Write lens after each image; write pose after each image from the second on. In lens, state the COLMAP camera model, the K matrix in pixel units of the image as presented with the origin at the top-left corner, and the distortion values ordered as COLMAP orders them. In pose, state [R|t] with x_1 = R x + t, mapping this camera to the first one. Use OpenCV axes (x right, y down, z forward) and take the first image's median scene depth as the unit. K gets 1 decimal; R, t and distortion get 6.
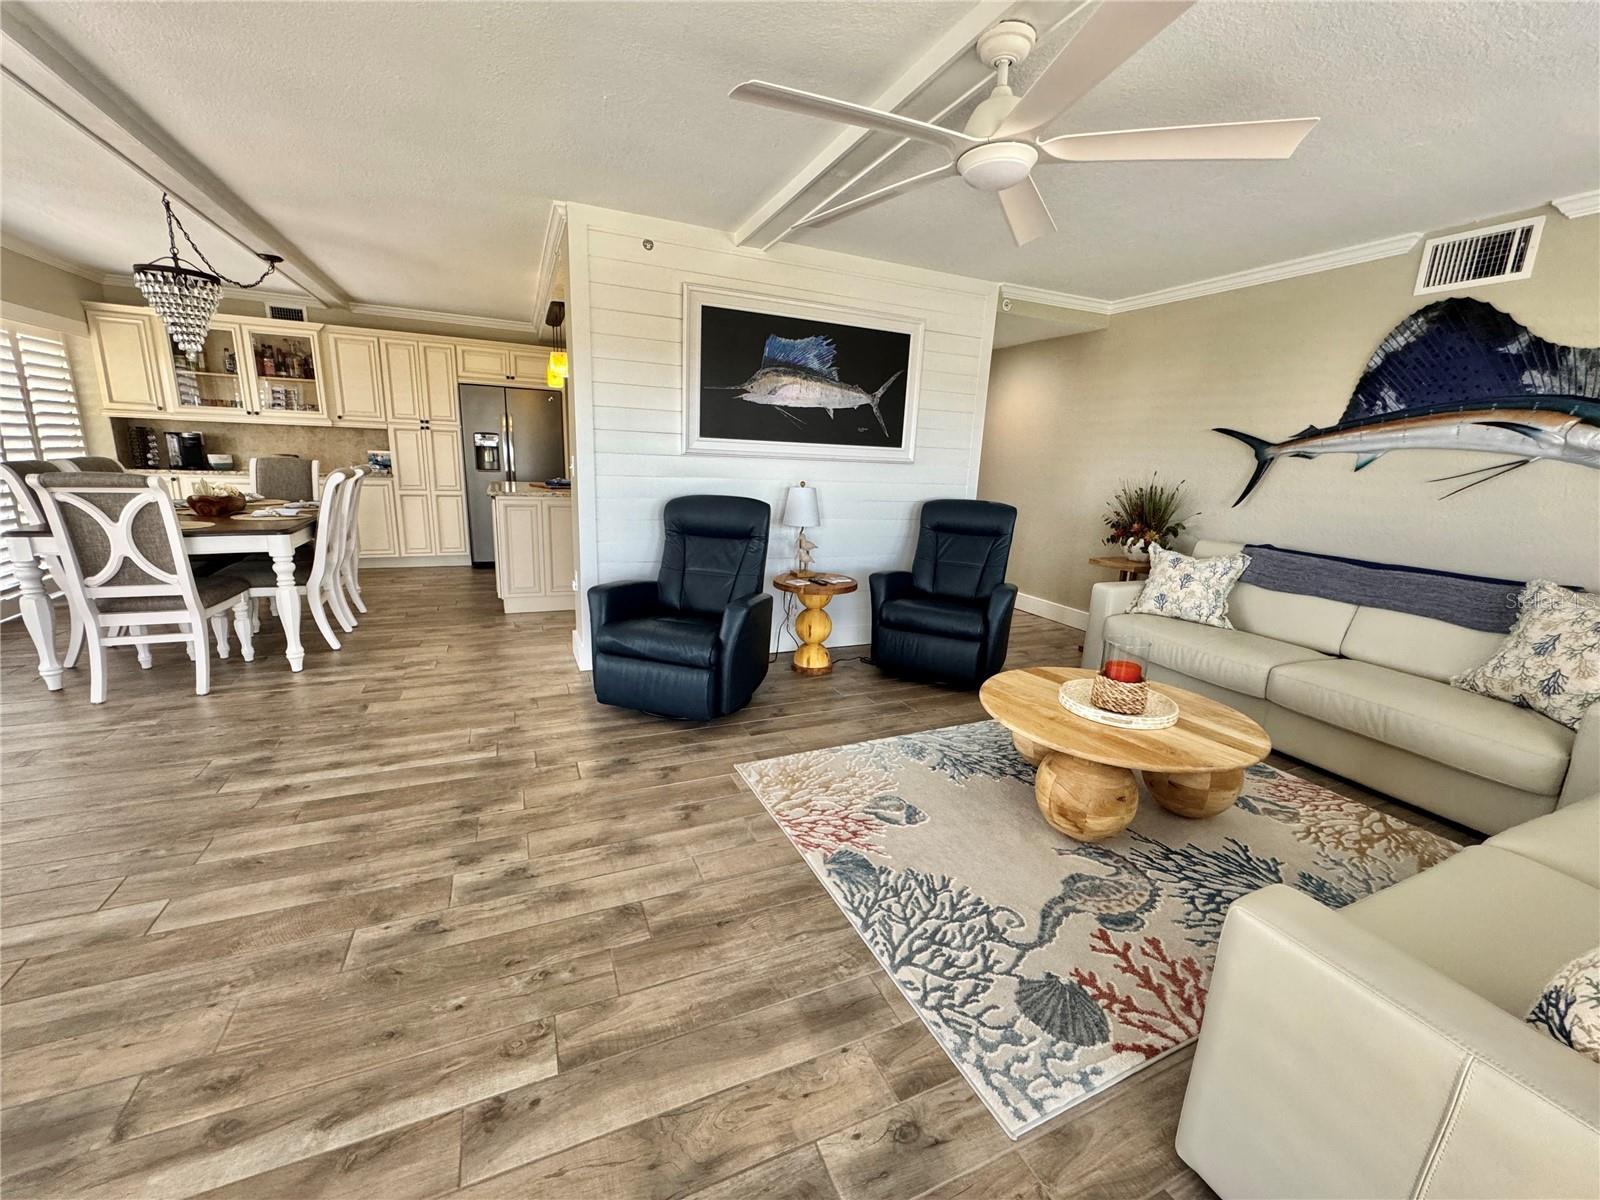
lens RADIAL K [[641.3, 0, 796.3], [0, 641.3, 596.8], [0, 0, 1]] dist [-0.005250, 0.001262]
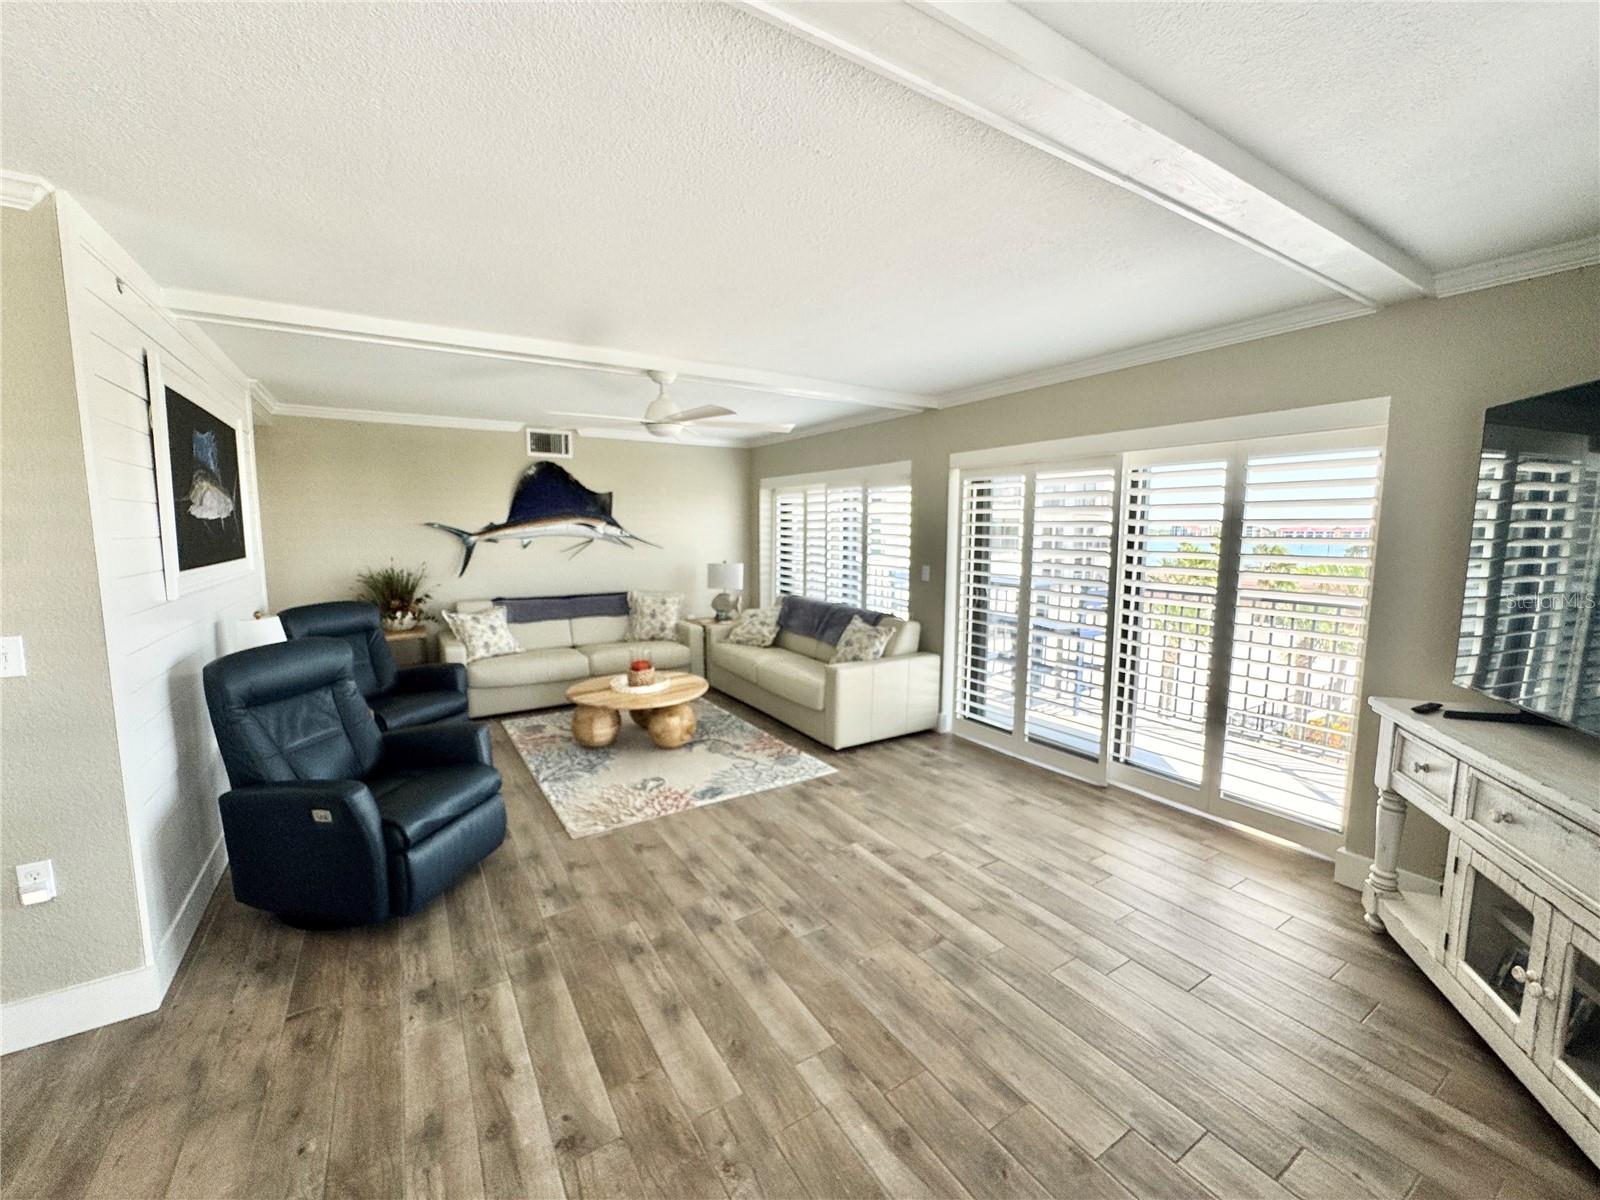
lens RADIAL K [[641.3, 0, 799.8], [0, 641.3, 606.5], [0, 0, 1]] dist [-0.005250, 0.001262]
pose [[-0.142105, -0.164966, 0.976008, -0.956106], [0.208147, 0.958988, 0.192396, -0.221582], [-0.967719, 0.230494, -0.101940, 0.476086]]
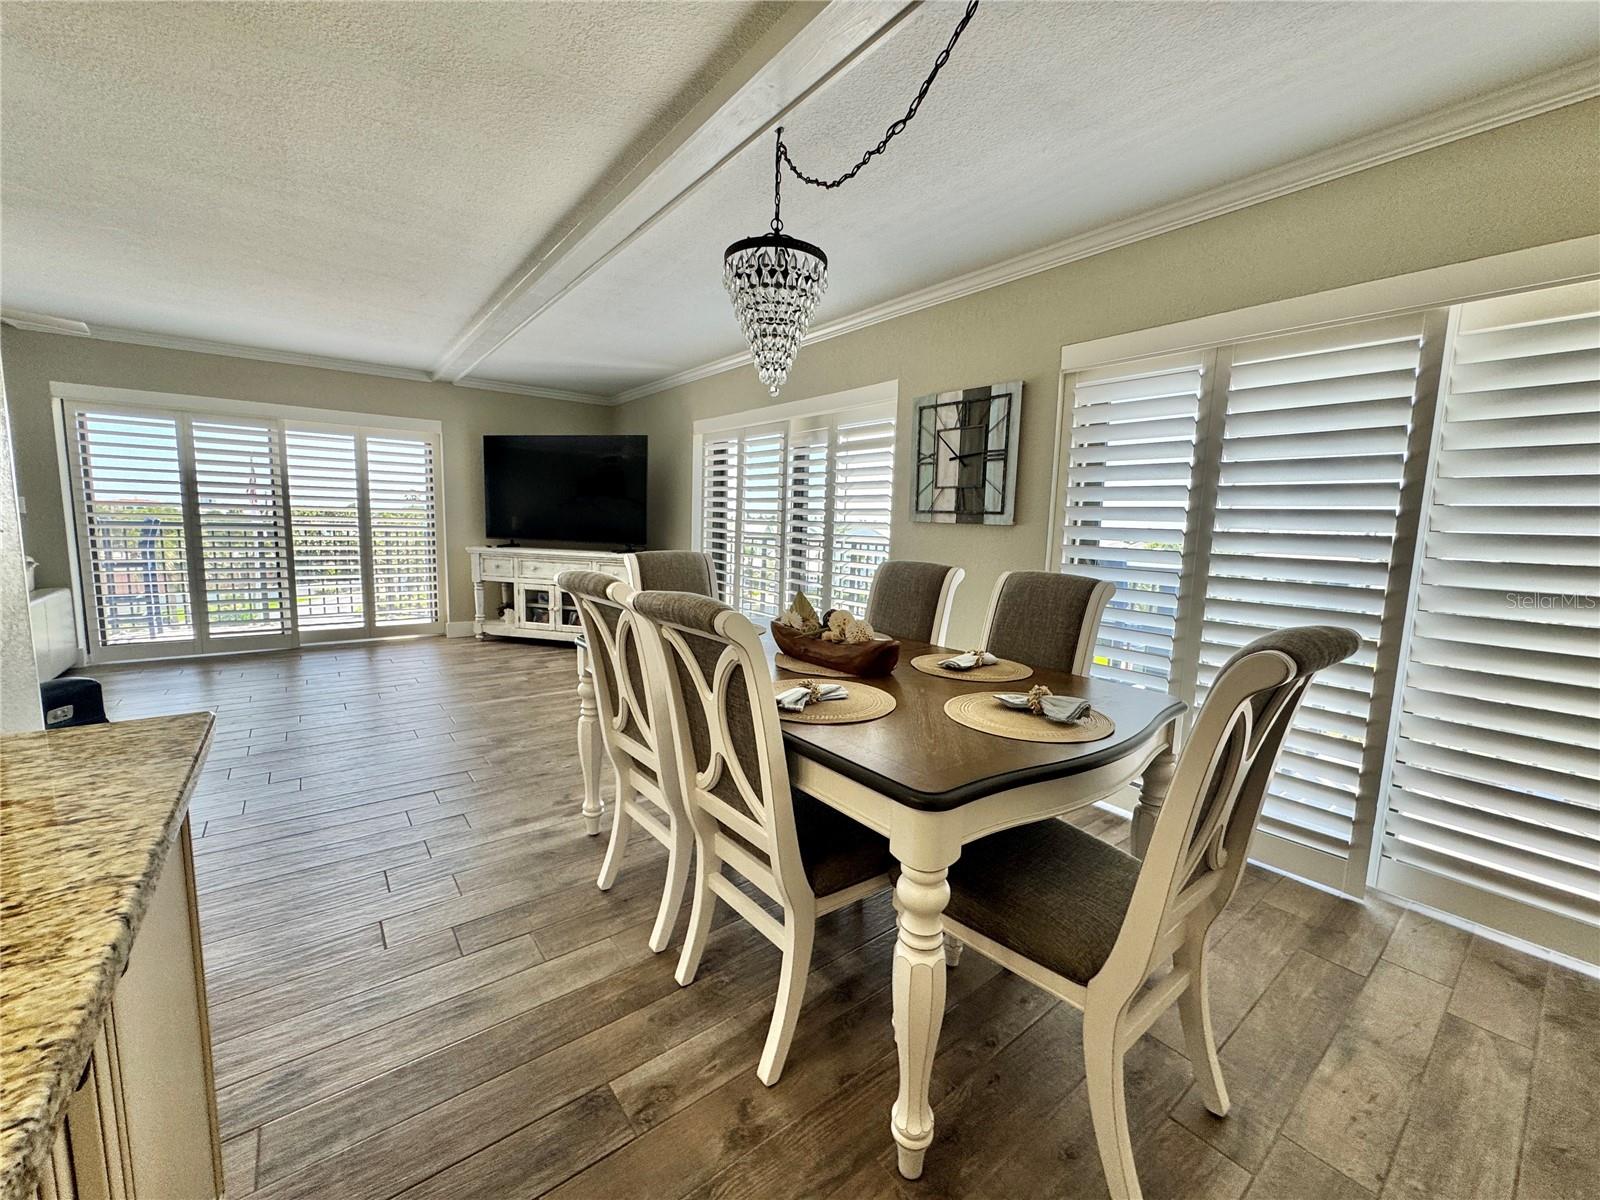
lens RADIAL K [[641.3, 0, 799.3], [0, 641.3, 603.8], [0, 0, 1]] dist [-0.005250, 0.001262]
pose [[-0.967684, -0.041577, -0.248717, -0.823984], [-0.124077, 0.937162, 0.326085, -0.388455], [0.219530, 0.346407, -0.912035, 1.634329]]
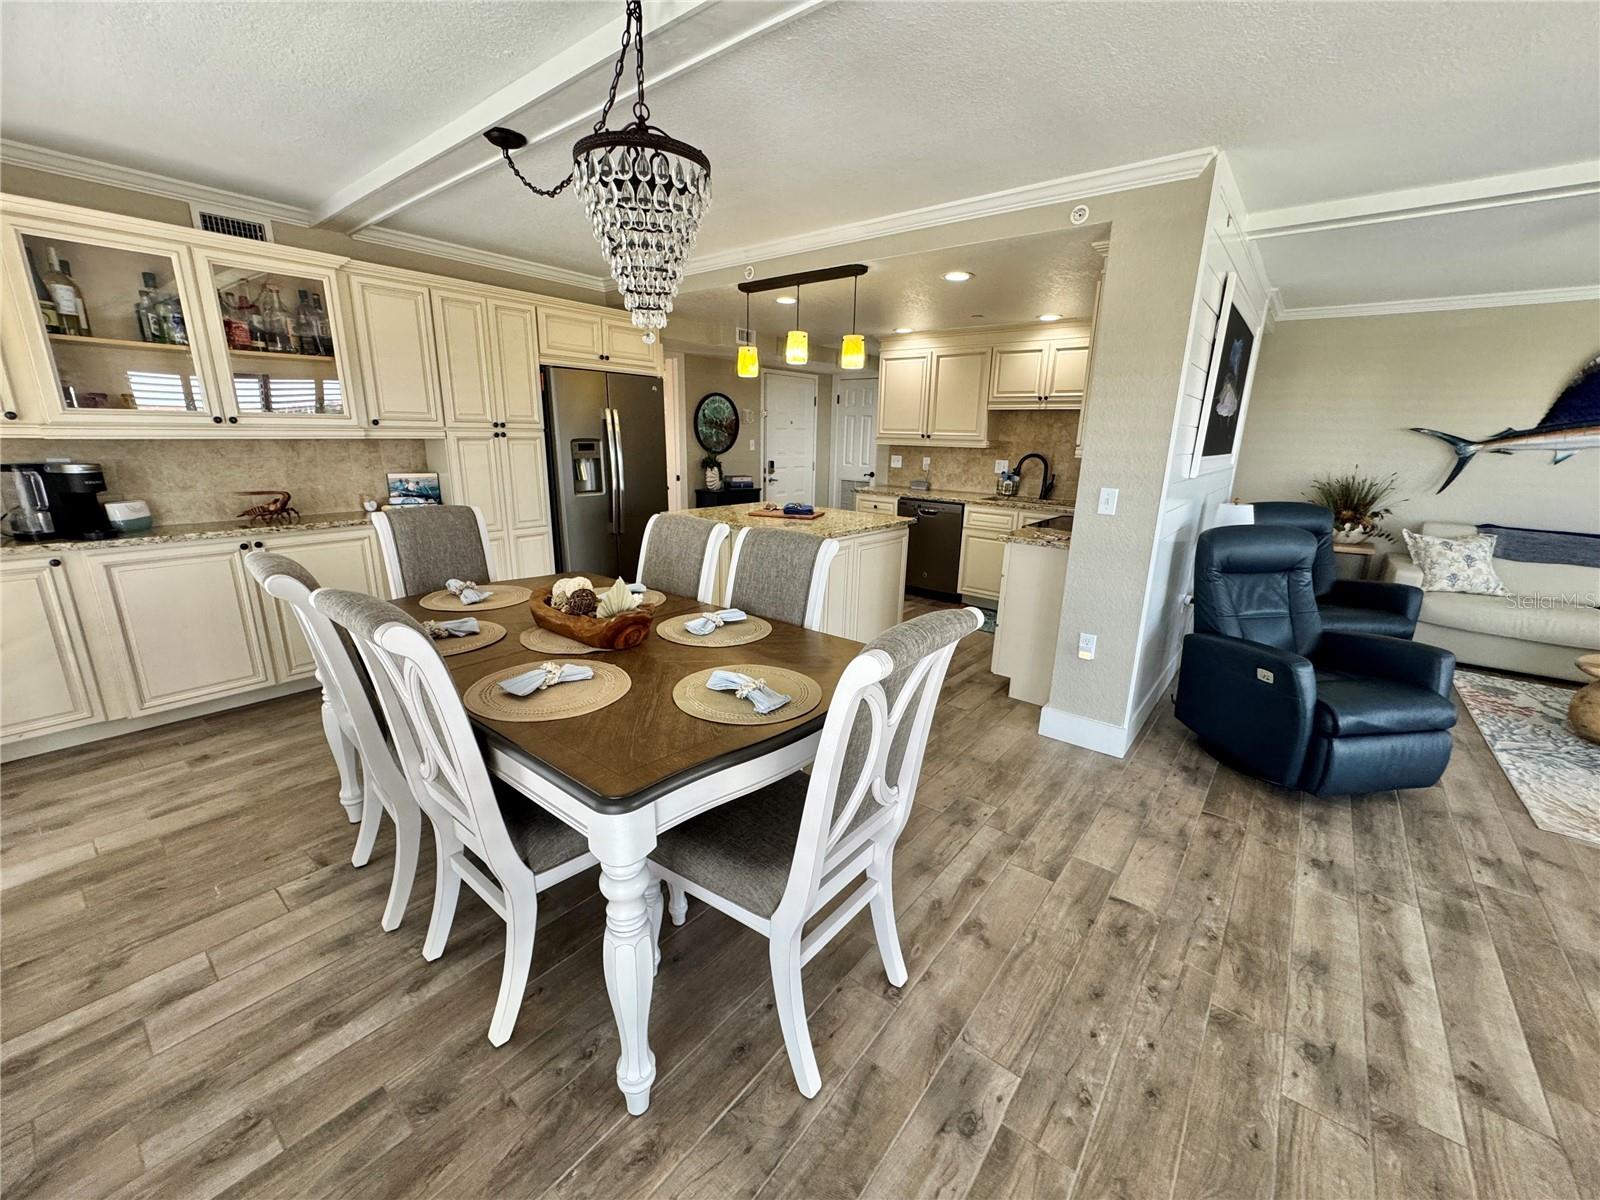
lens RADIAL K [[641.3, 0, 798.3], [0, 641.3, 598.8], [0, 0, 1]] dist [-0.005250, 0.001262]
pose [[0.888676, -0.139037, 0.436948, -1.086405], [0.117134, 0.990140, 0.076832, -0.202418], [-0.443322, -0.017098, 0.896199, 0.504363]]
